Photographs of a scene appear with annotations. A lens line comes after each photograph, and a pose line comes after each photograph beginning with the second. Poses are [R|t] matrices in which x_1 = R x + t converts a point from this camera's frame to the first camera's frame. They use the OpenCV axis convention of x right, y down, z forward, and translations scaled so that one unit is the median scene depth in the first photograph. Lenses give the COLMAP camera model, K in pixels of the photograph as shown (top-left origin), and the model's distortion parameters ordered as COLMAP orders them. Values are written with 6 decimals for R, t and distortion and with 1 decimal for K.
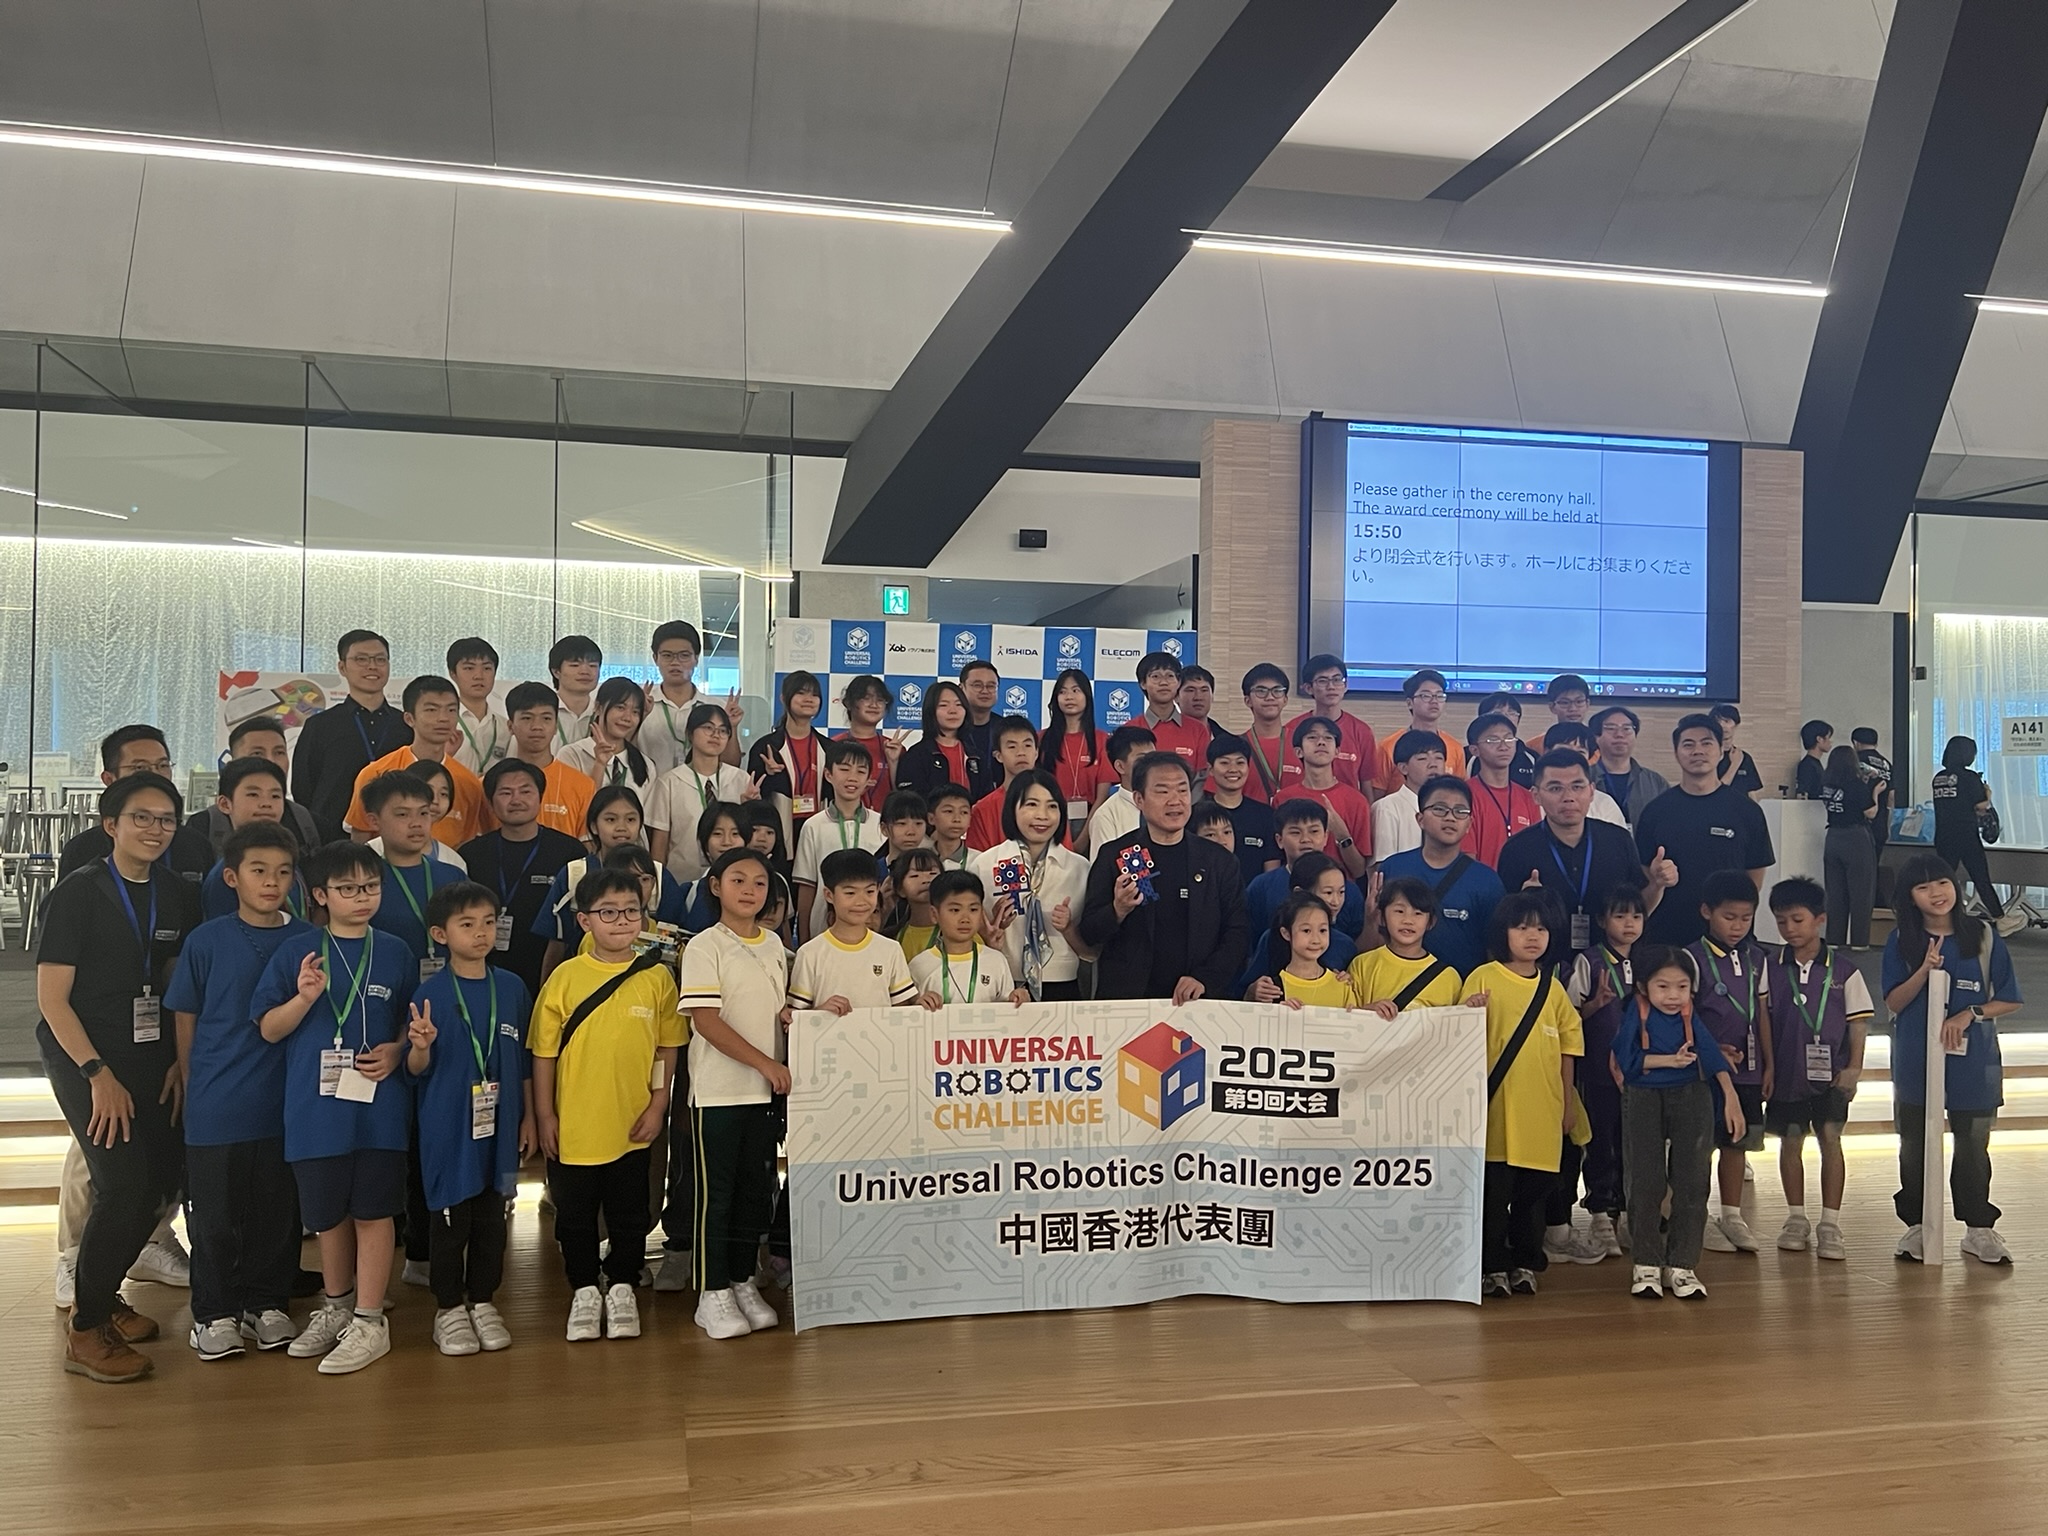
lens RADIAL K [[1719.5, 0, 1021.7], [0, 1719.5, 763.5], [0, 0, 1]] dist [0.001450, 0.000179]
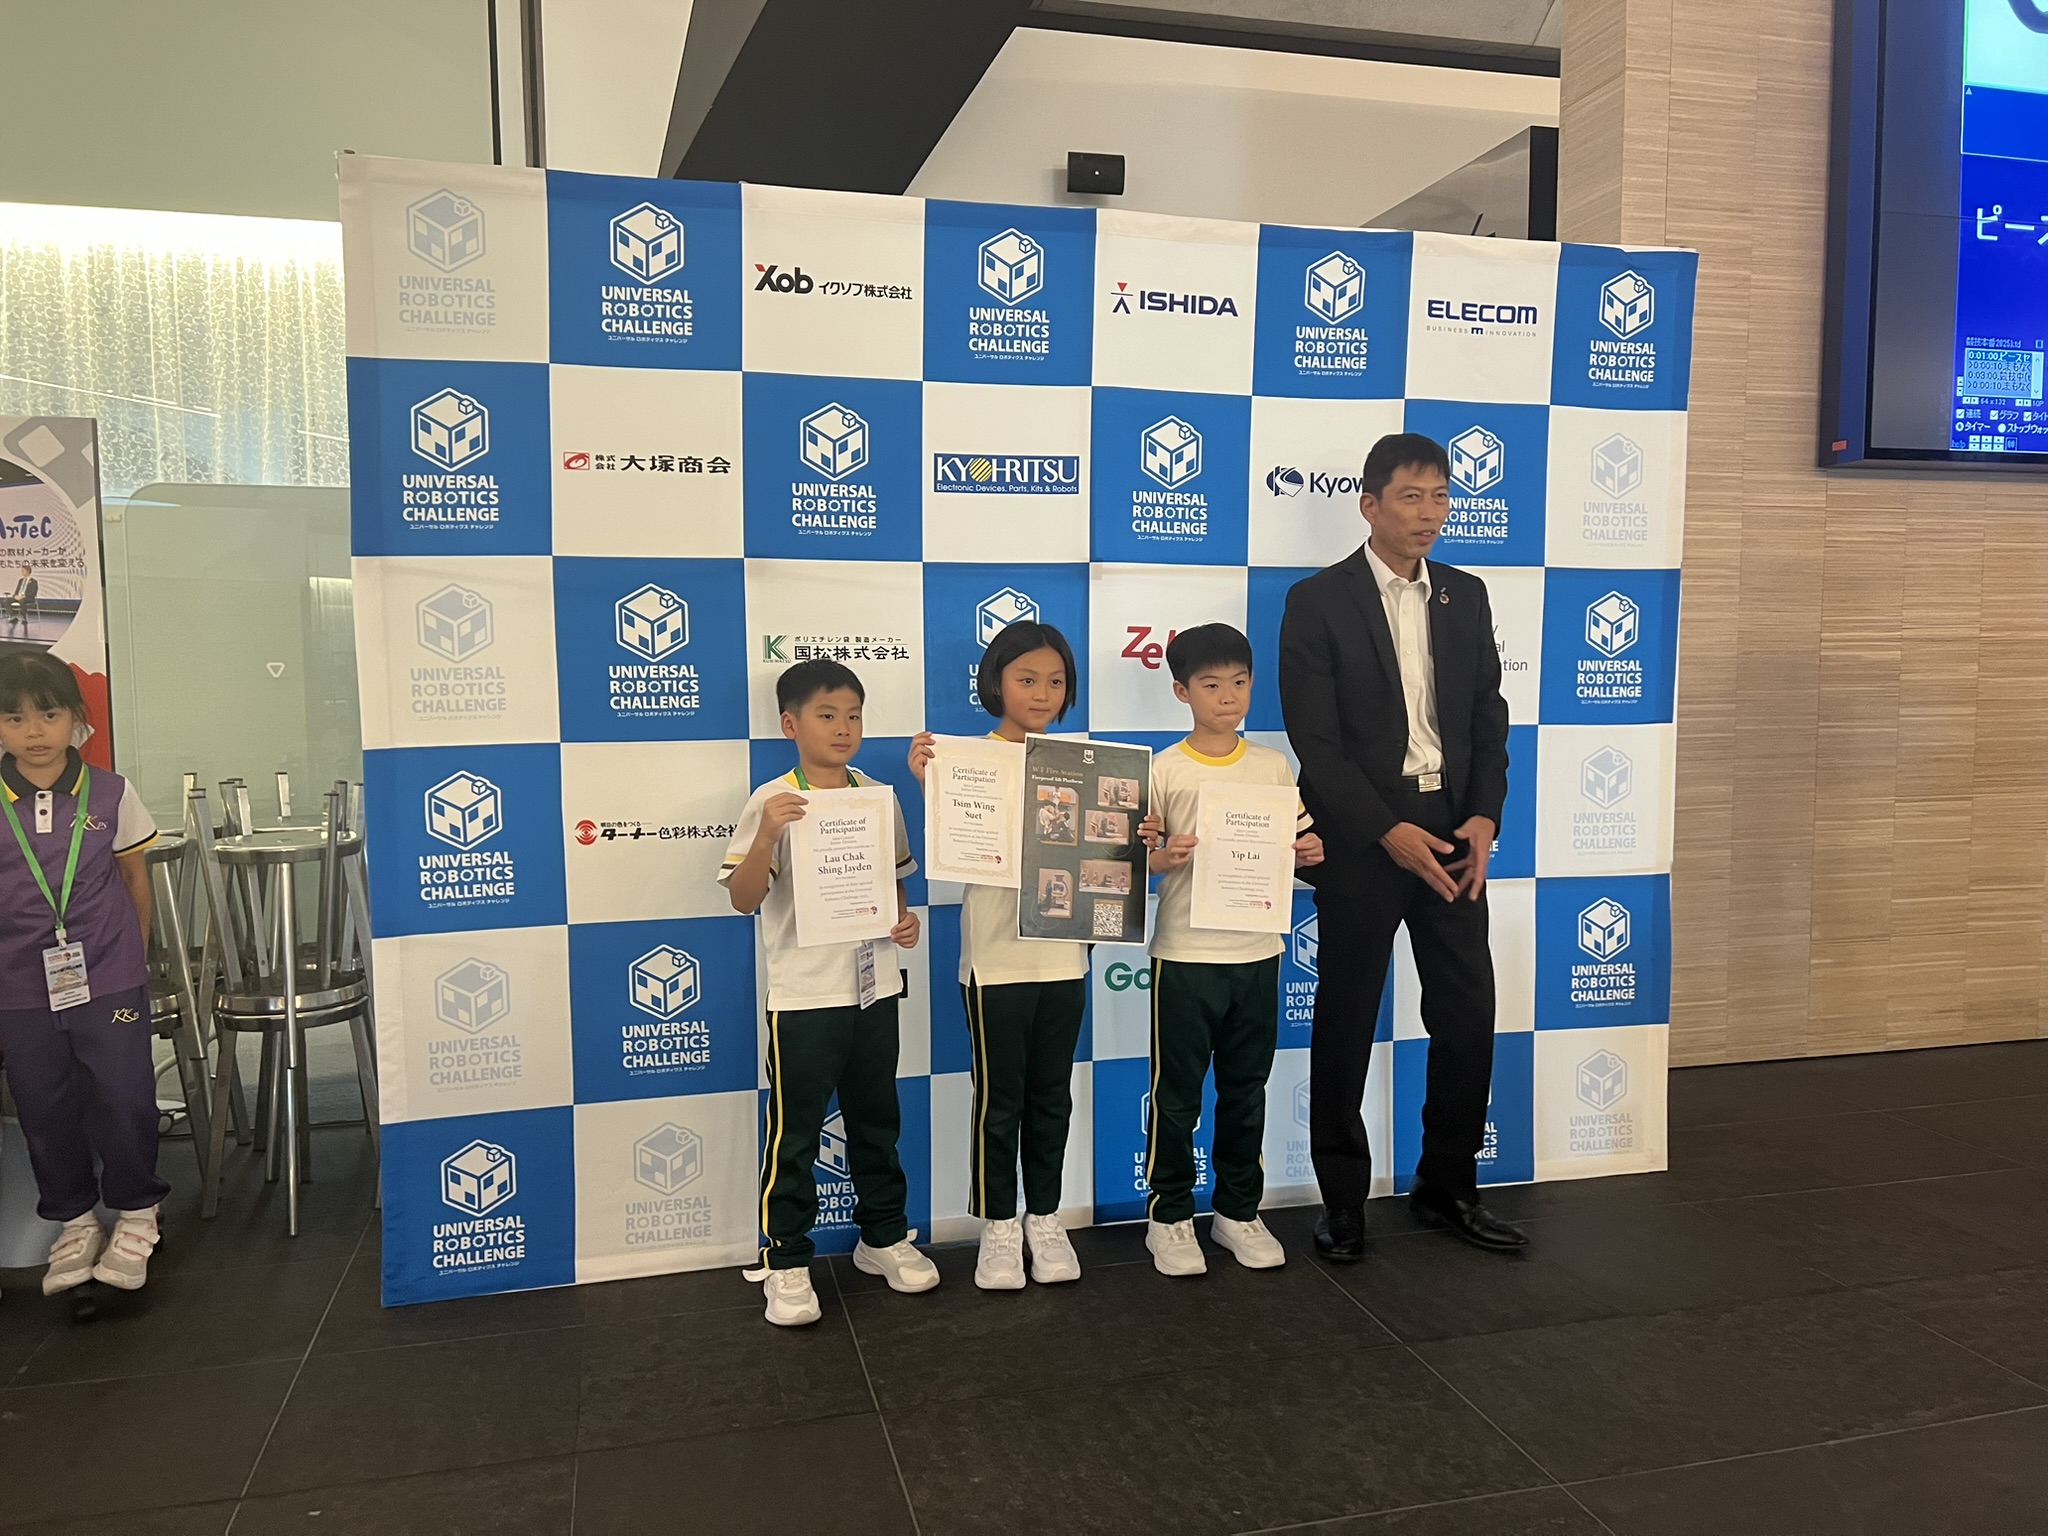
lens RADIAL K [[1550.5, 0, 1017.1], [0, 1550.5, 764.2], [0, 0, 1]] dist [0.013769, -0.006147]
pose [[0.998931, -0.014324, 0.043960, -0.040247], [0.009972, 0.995169, 0.097669, -0.008854], [-0.045146, -0.097127, 0.994248, 0.646274]]
